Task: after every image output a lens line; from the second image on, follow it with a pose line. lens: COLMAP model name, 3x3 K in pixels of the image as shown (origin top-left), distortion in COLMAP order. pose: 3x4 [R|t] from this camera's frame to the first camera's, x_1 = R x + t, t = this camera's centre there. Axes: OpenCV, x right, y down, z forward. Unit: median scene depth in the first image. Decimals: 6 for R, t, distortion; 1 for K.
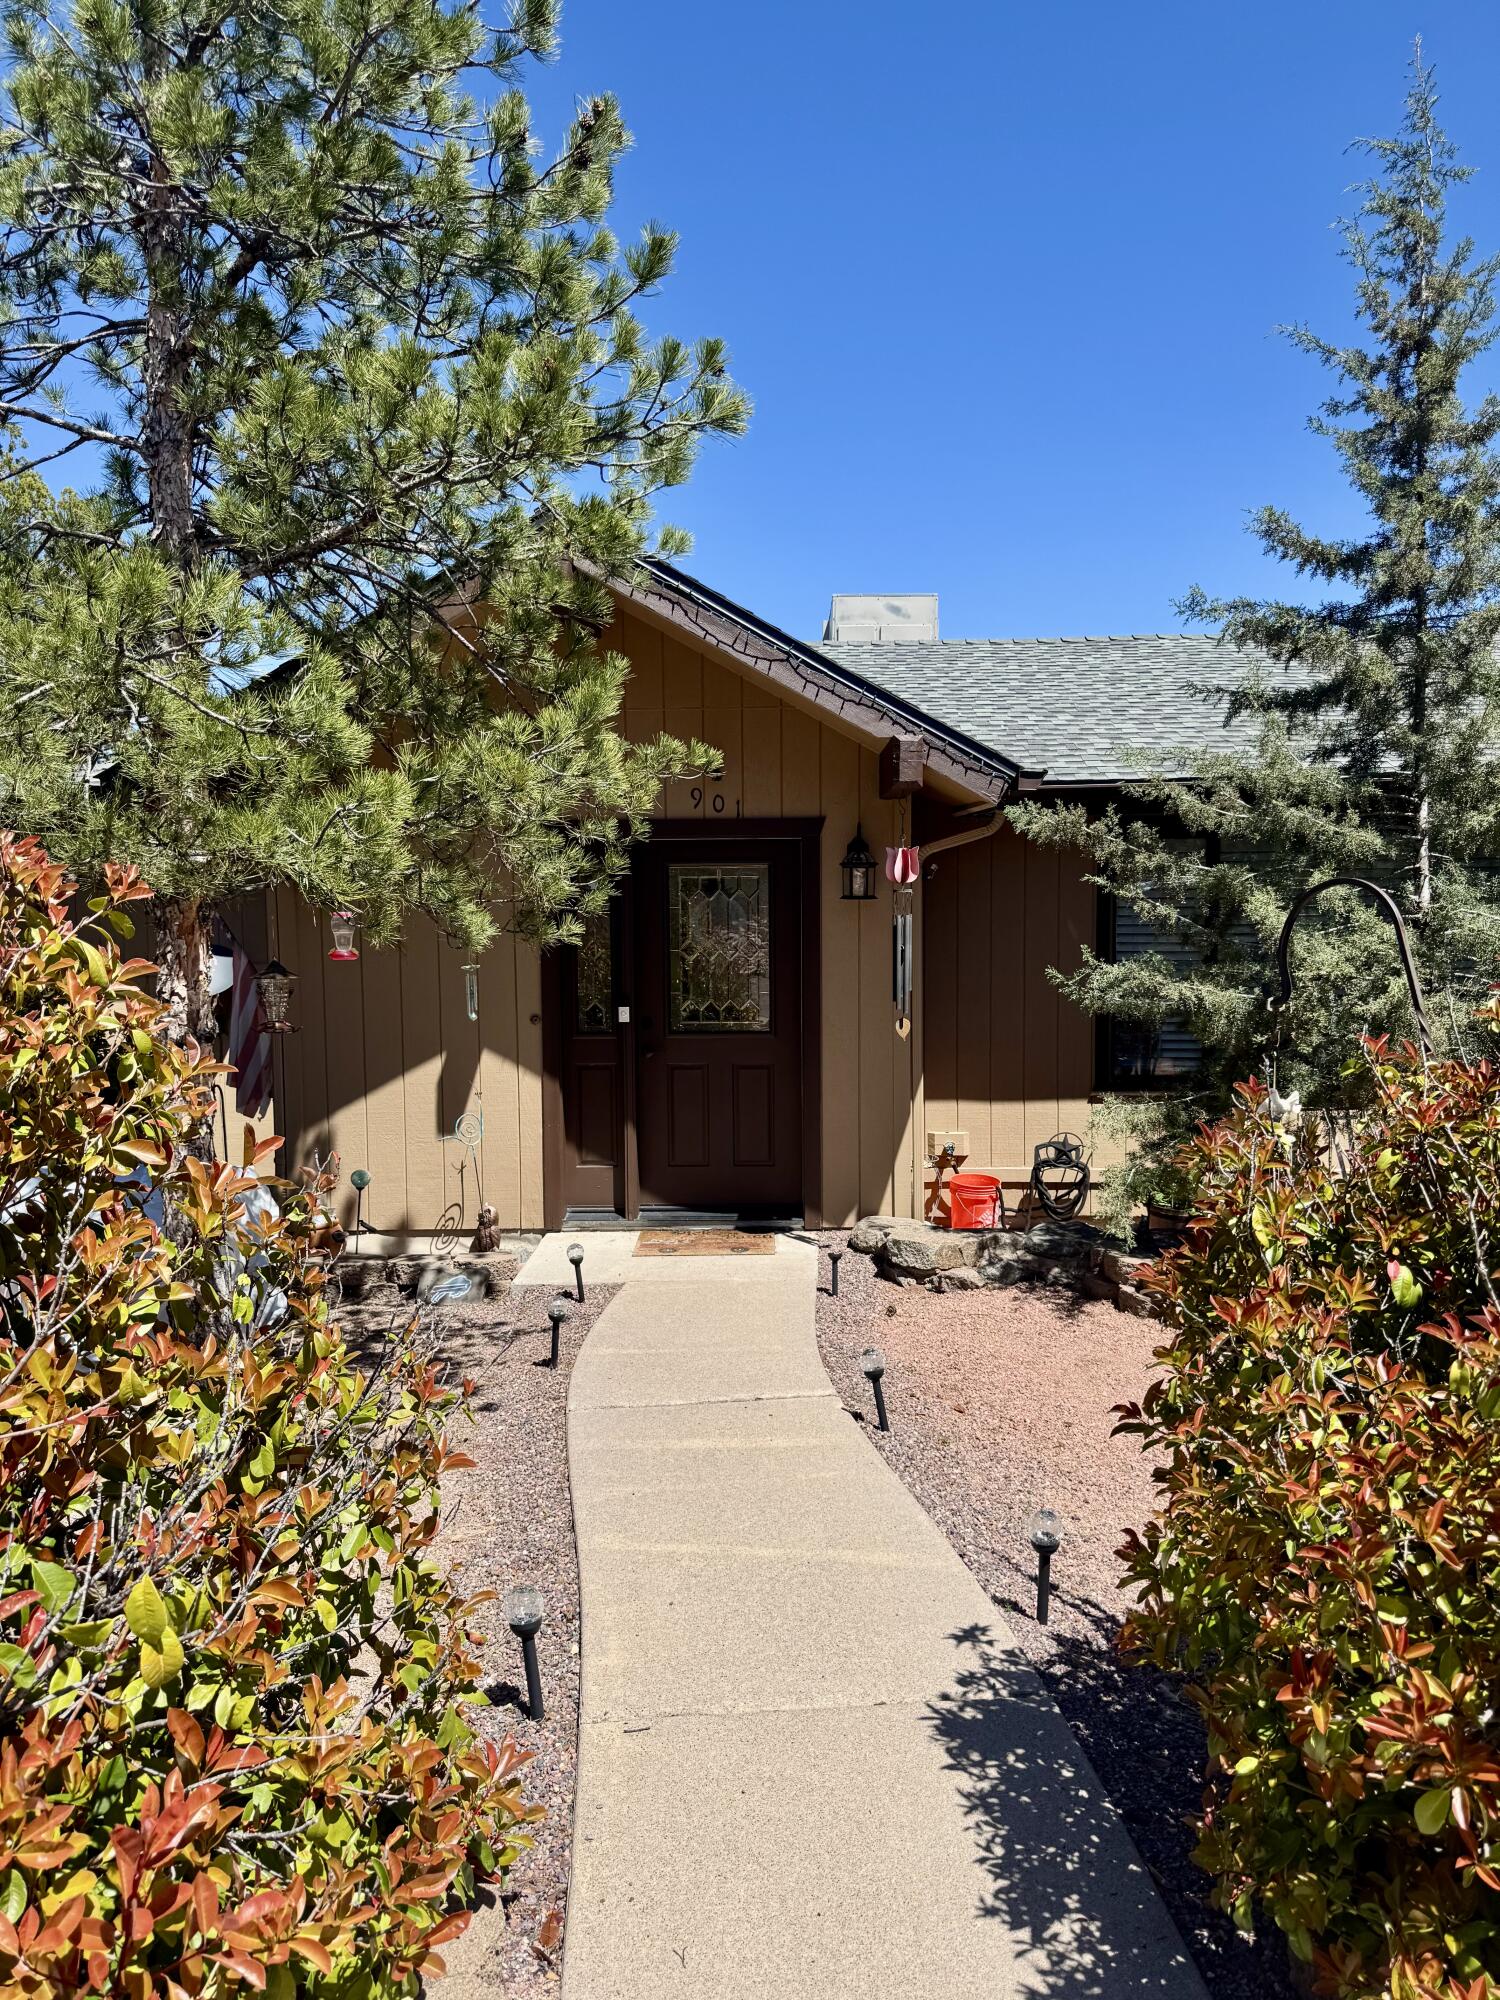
lens RADIAL K [[1395.2, 0, 748.2], [0, 1395.2, 1017.2], [0, 0, 1]] dist [0.067662, 0.000738]
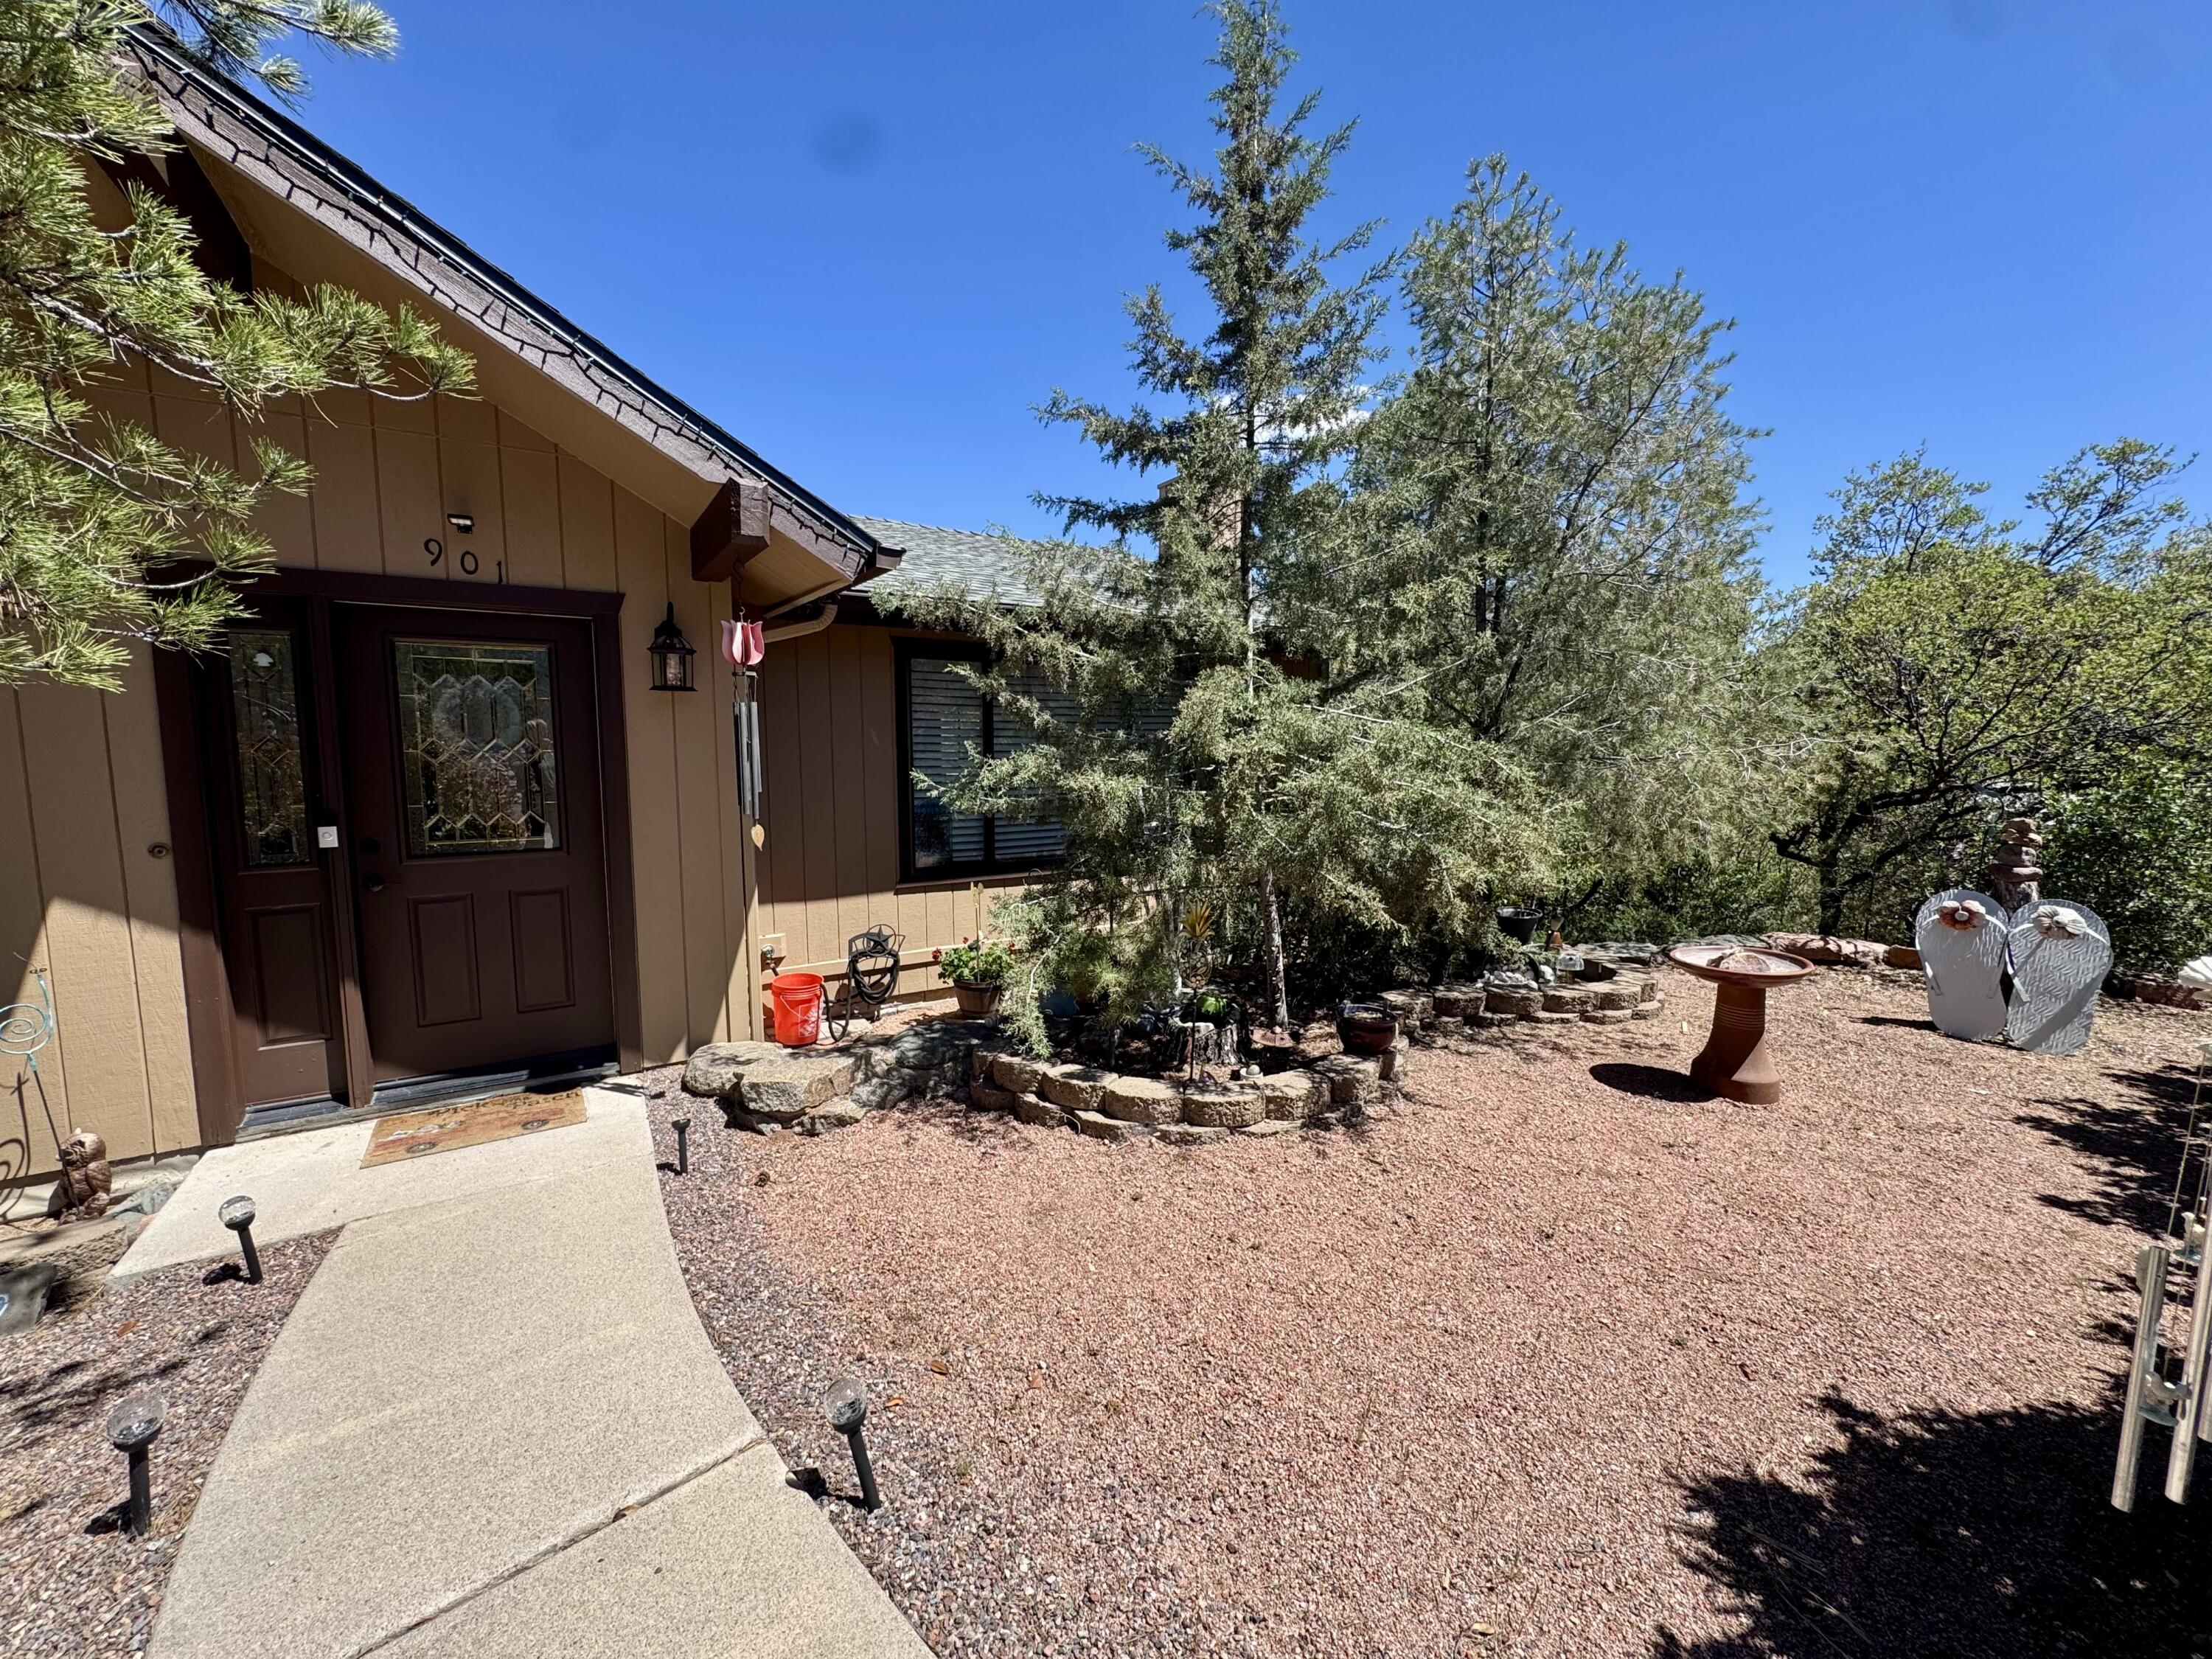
lens RADIAL K [[889.5, 0, 1118.0], [0, 889.5, 831.8], [0, 0, 1]] dist [-0.006415, 0.000758]
pose [[0.822734, -0.047729, 0.566419, -0.011696], [0.040162, 0.998859, 0.025834, 0.000164], [-0.567006, 0.001494, 0.823712, 0.417358]]
